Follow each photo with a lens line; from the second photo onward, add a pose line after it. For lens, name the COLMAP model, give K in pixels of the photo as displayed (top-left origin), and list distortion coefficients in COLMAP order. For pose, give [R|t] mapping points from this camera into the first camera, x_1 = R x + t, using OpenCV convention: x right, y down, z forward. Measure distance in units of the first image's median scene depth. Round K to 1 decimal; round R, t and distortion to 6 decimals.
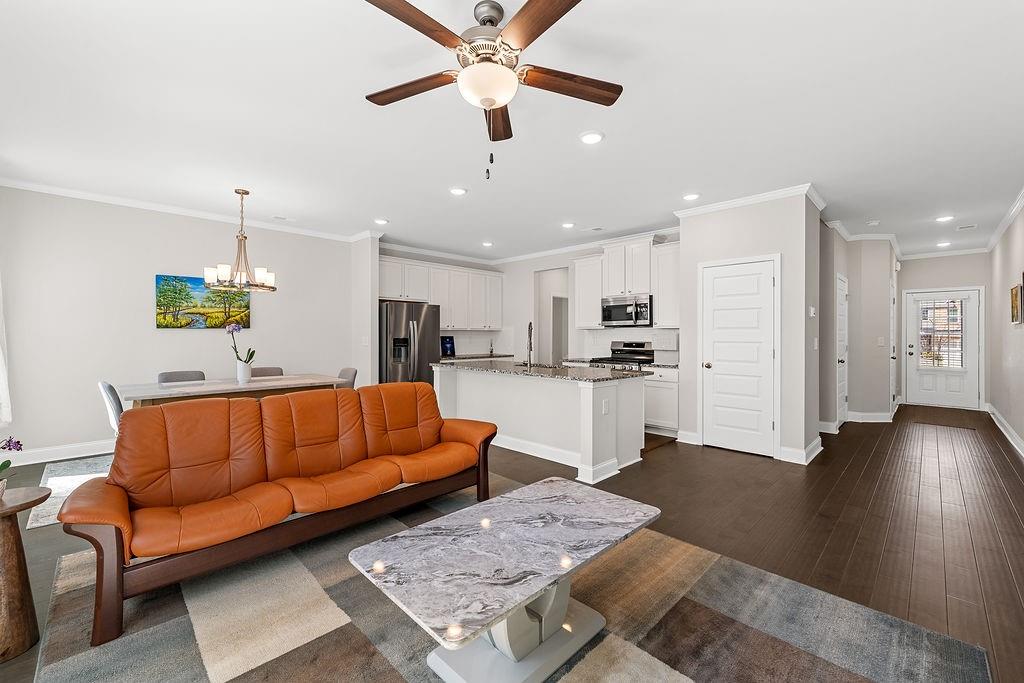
lens RADIAL K [[413.1, 0, 514.7], [0, 413.1, 343.7], [0, 0, 1]] dist [-0.003637, 0.000592]
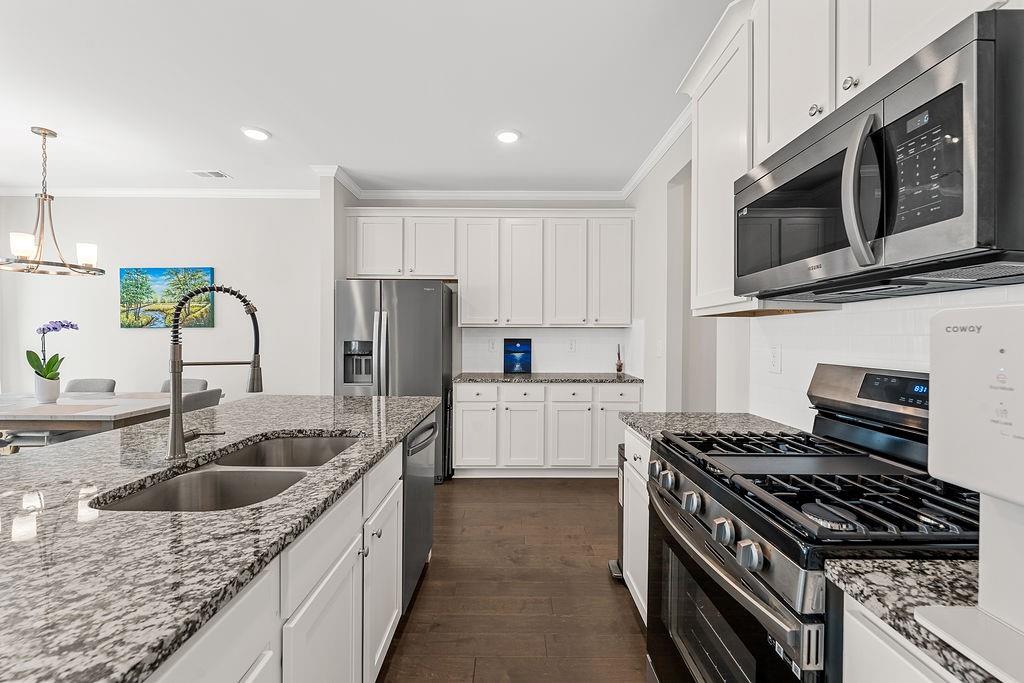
lens RADIAL K [[413.1, 0, 512.9], [0, 413.1, 335.3], [0, 0, 1]] dist [-0.003637, 0.000592]
pose [[0.713918, -0.000998, -0.700228, 0.305104], [-0.015856, 0.999720, -0.017592, -0.016384], [0.700049, 0.023662, 0.713702, 0.800886]]
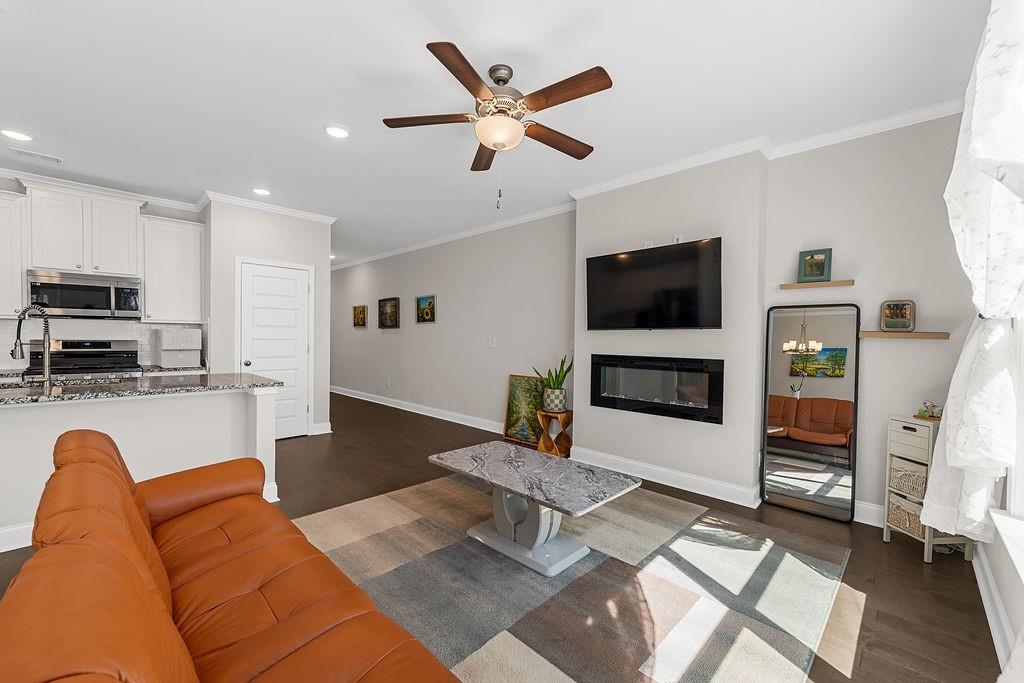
lens RADIAL K [[413.1, 0, 511.6], [0, 413.1, 343.5], [0, 0, 1]] dist [-0.003637, 0.000592]
pose [[-0.015755, -0.014985, 0.999764, -0.437233], [0.007896, 0.999855, 0.015110, -0.004022], [-0.999845, 0.008132, -0.015634, 0.326274]]
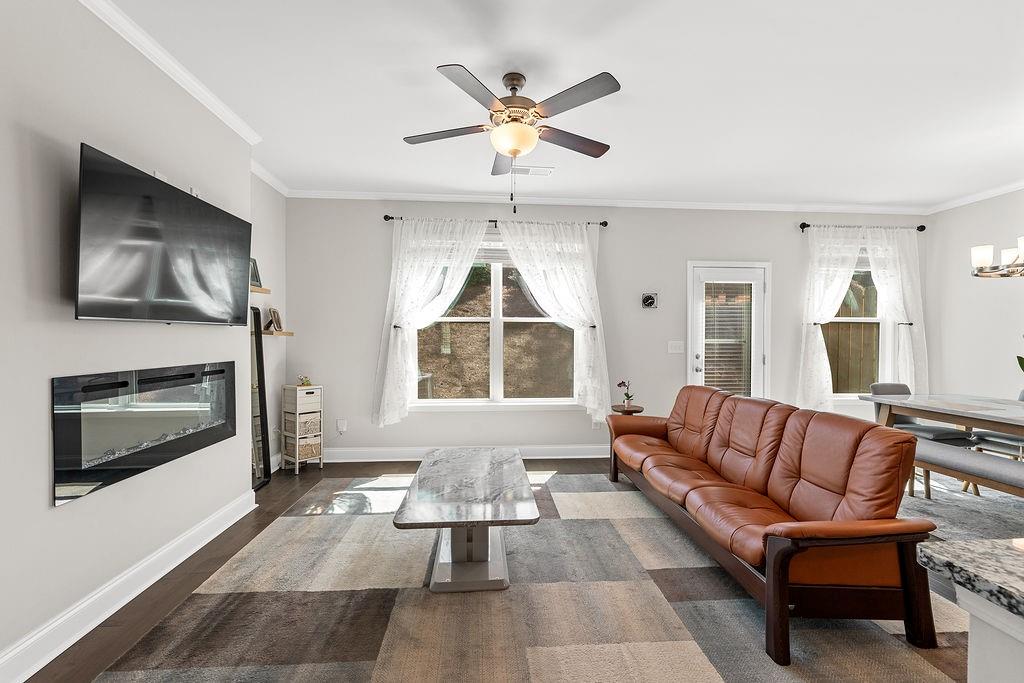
lens RADIAL K [[413.1, 0, 510.9], [0, 413.1, 344.9], [0, 0, 1]] dist [-0.003637, 0.000592]
pose [[-0.652640, 0.007987, -0.757626, 0.297999], [-0.014891, 0.999616, 0.023365, -0.005728], [0.757522, 0.026531, -0.652270, 0.604039]]
